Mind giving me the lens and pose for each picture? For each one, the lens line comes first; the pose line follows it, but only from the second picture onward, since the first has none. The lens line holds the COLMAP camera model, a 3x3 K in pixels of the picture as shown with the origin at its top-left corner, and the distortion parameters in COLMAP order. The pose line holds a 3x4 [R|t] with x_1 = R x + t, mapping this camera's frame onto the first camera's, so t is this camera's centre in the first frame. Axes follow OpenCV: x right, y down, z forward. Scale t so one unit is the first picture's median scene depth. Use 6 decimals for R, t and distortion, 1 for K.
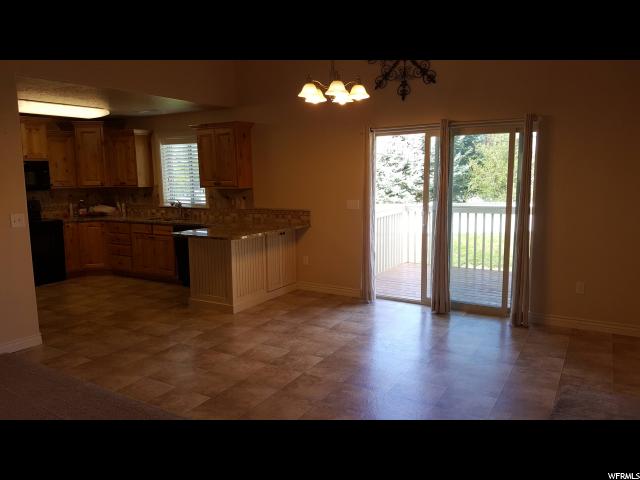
lens RADIAL K [[467.7, 0, 310.4], [0, 467.7, 249.3], [0, 0, 1]] dist [0.026939, -0.103840]
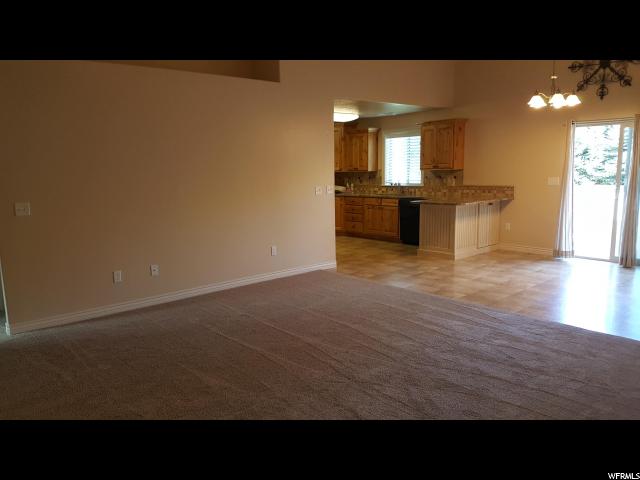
lens RADIAL K [[467.7, 0, 294.1], [0, 467.7, 246.9], [0, 0, 1]] dist [0.026939, -0.103840]
pose [[0.940916, 0.041263, -0.336117, -0.123598], [-0.035241, 0.999091, 0.024001, 0.069016], [0.336801, -0.010738, 0.941514, -0.384129]]
